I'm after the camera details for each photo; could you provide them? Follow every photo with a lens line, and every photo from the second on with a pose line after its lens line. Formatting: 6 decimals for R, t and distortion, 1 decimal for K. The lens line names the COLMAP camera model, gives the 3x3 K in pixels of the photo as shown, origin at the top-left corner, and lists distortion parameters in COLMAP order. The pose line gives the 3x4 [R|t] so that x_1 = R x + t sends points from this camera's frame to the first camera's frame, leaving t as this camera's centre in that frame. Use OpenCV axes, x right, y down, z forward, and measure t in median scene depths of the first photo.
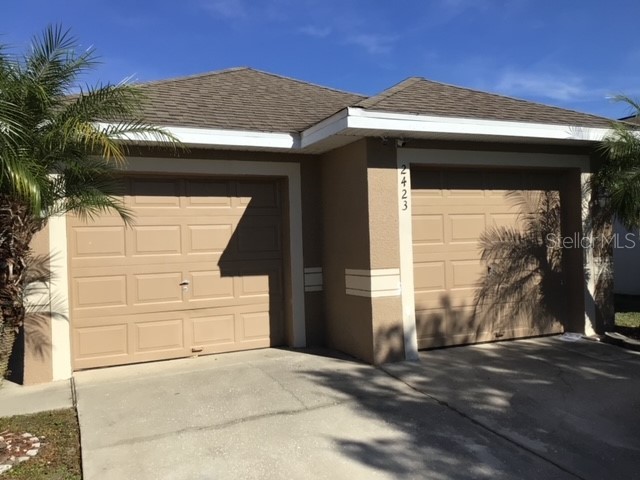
lens RADIAL K [[593.6, 0, 320.0], [0, 593.6, 240.0], [0, 0, 1]] dist [0.013962, -0.009729]
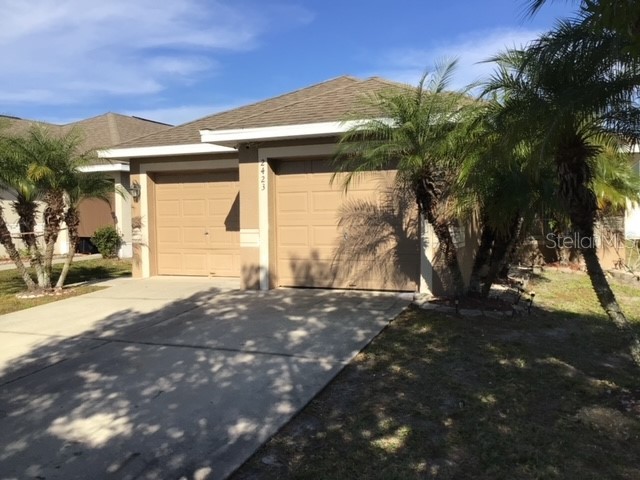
lens RADIAL K [[593.6, 0, 320.0], [0, 593.6, 240.0], [0, 0, 1]] dist [0.013962, -0.009729]
pose [[0.669687, 0.051522, -0.740854, 1.217421], [-0.007010, 0.997985, 0.063067, -0.017928], [0.742610, -0.037042, 0.668698, 0.091668]]
